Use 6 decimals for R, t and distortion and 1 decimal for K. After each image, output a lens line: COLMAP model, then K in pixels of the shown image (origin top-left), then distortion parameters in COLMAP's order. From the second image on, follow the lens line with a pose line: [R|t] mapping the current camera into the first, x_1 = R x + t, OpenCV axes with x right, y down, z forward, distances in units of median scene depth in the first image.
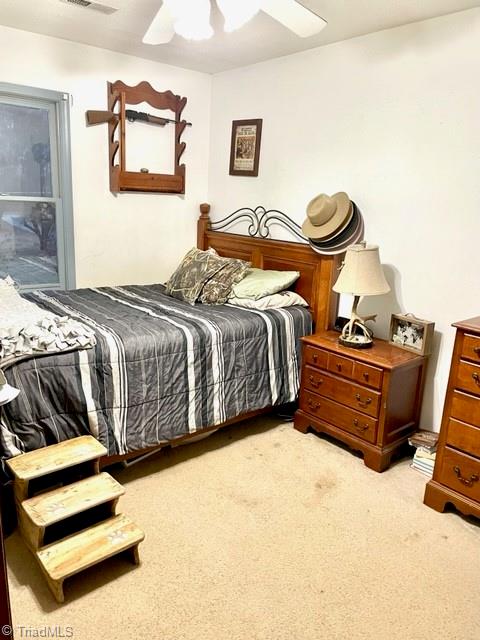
lens RADIAL K [[494.7, 0, 240.0], [0, 494.7, 320.0], [0, 0, 1]] dist [0.101372, -0.179154]
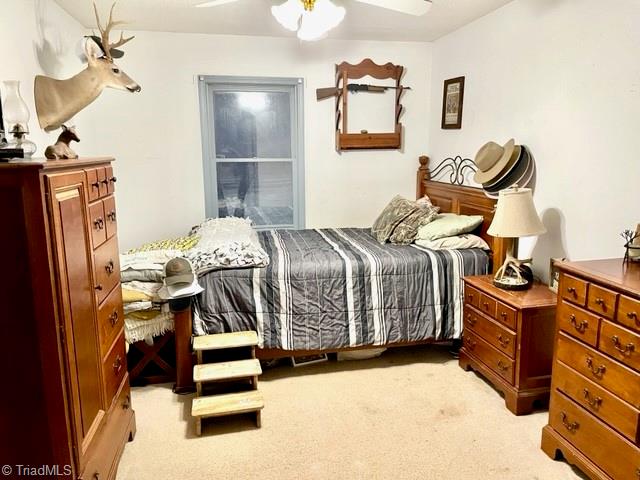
lens RADIAL K [[494.7, 0, 320.0], [0, 494.7, 240.0], [0, 0, 1]] dist [0.101372, -0.179154]
pose [[0.872901, 0.033338, -0.486757, 0.362893], [-0.068227, 0.996201, -0.054123, 0.034619], [0.483103, 0.080454, 0.871859, -0.073645]]
